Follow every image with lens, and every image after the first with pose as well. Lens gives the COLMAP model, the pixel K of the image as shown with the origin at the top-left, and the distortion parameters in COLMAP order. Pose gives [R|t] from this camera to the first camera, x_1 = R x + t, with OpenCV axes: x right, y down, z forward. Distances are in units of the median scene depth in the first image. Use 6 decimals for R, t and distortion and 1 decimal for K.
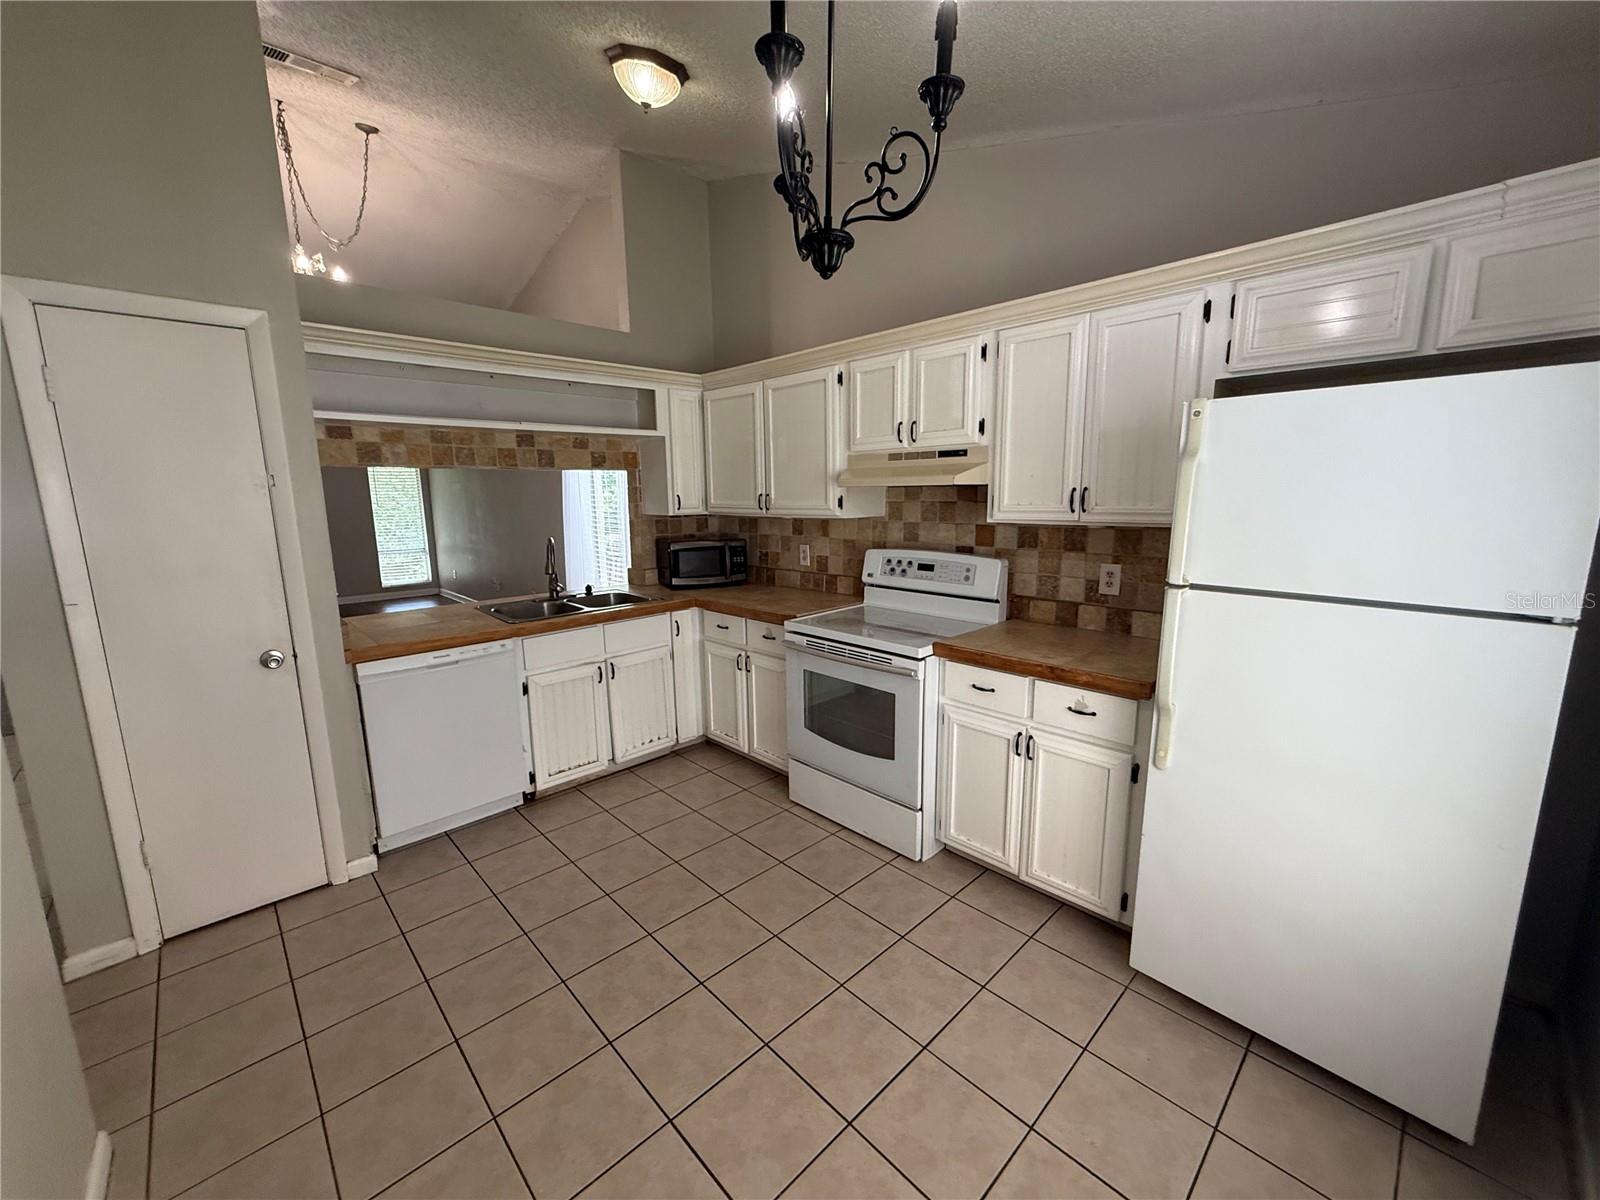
lens RADIAL K [[641.2, 0, 793.0], [0, 641.2, 601.5], [0, 0, 1]] dist [-0.007109, 0.002271]
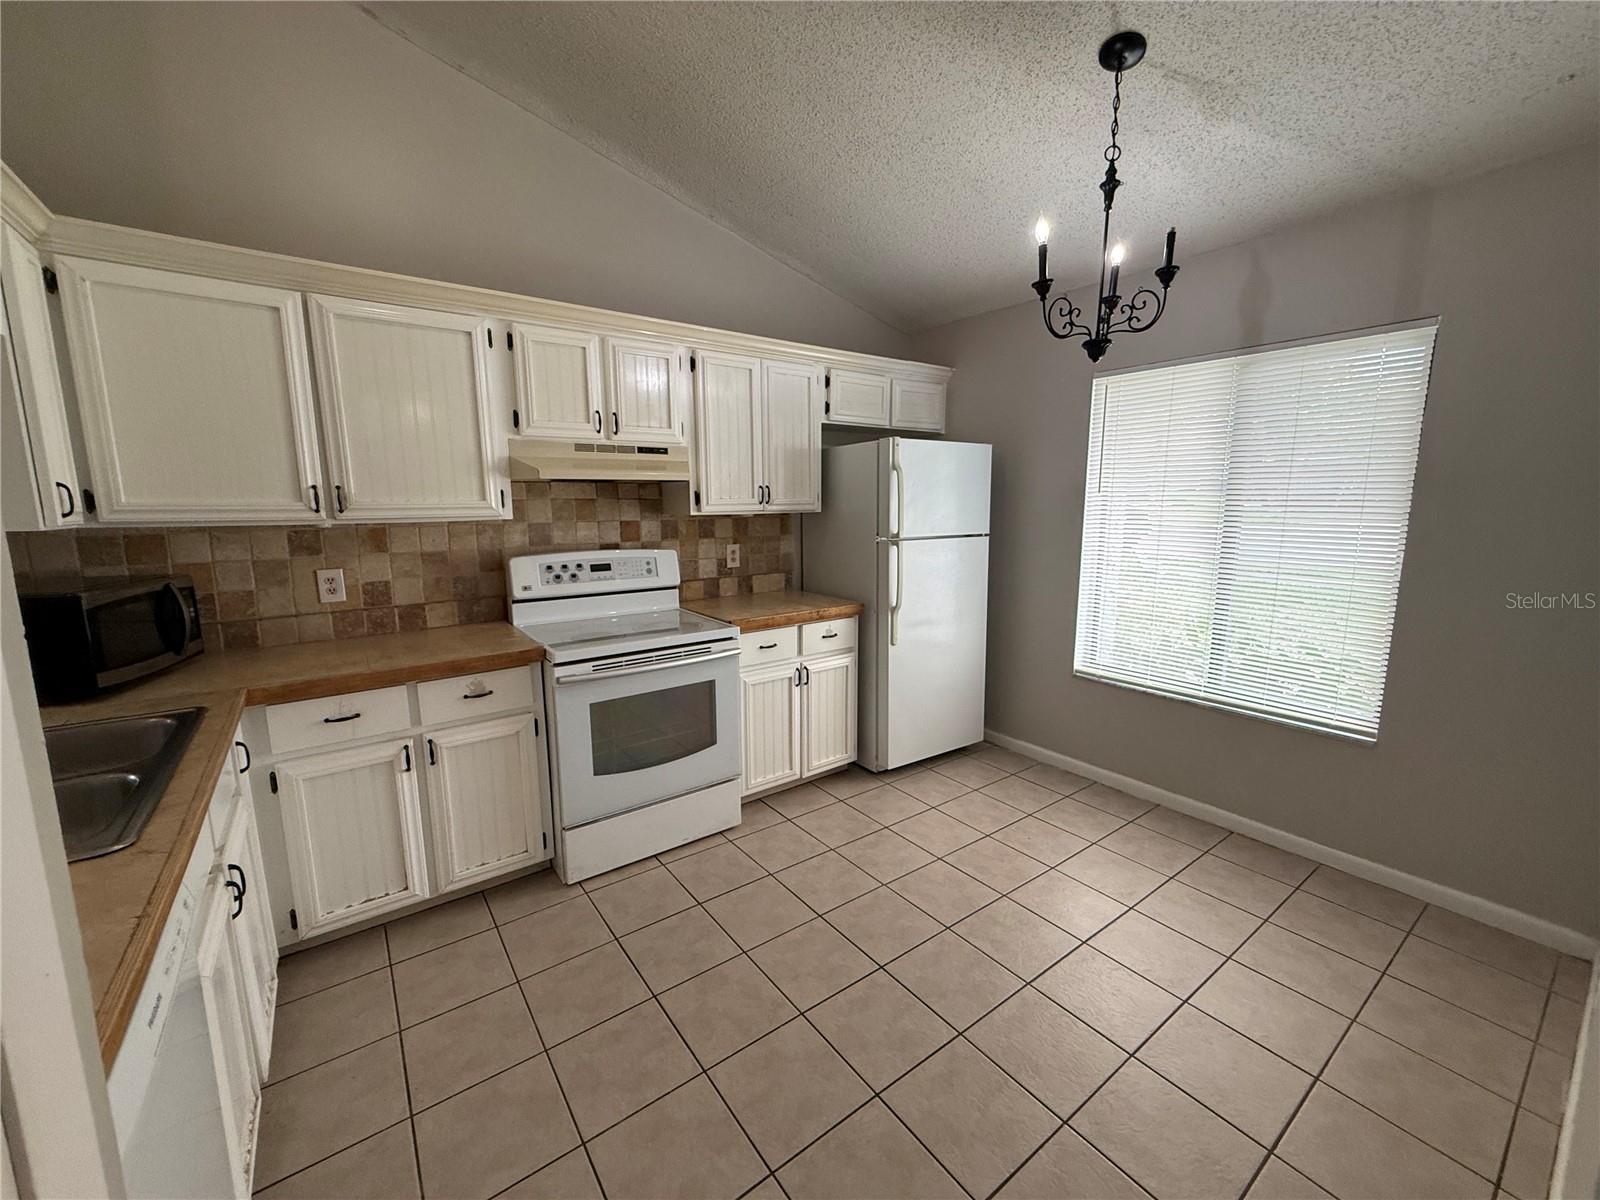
lens RADIAL K [[641.2, 0, 800.9], [0, 641.2, 599.4], [0, 0, 1]] dist [-0.007109, 0.002271]
pose [[0.115492, -0.140084, 0.983381, -0.741358], [0.173670, 0.977604, 0.118865, -0.073056], [-0.978008, 0.157055, 0.137233, 0.627996]]
